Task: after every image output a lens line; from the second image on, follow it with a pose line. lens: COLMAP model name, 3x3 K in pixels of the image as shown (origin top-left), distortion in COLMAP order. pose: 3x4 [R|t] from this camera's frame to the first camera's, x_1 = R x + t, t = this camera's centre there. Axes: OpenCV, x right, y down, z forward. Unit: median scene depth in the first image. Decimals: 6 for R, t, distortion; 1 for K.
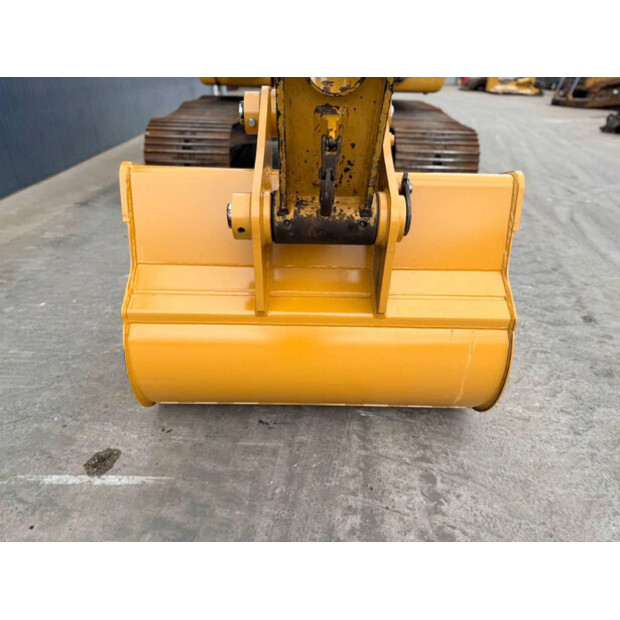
lens RADIAL K [[435.6, 0, 310.0], [0, 435.6, 310.0], [0, 0, 1]] dist [0.004693, -0.006477]
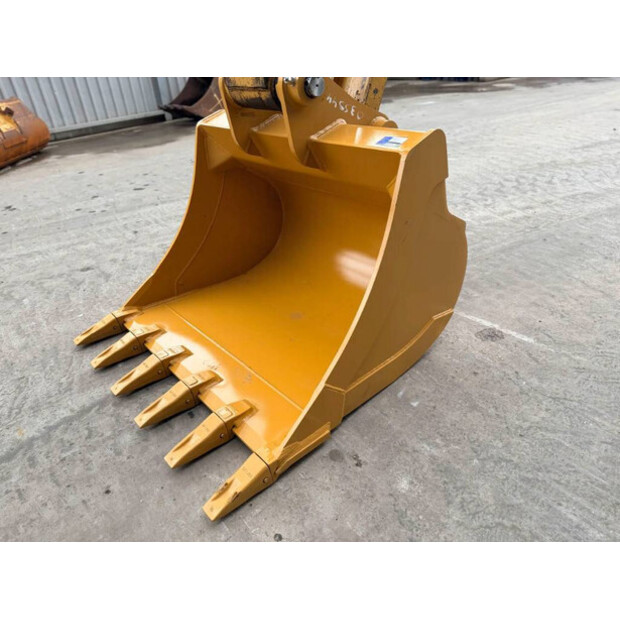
lens RADIAL K [[435.6, 0, 310.0], [0, 435.6, 310.0], [0, 0, 1]] dist [0.004693, -0.006477]
pose [[-0.654281, -0.387404, 0.649488, -0.879410], [0.430490, 0.515310, 0.741036, -0.828988], [-0.621768, 0.764444, -0.170384, 1.400965]]
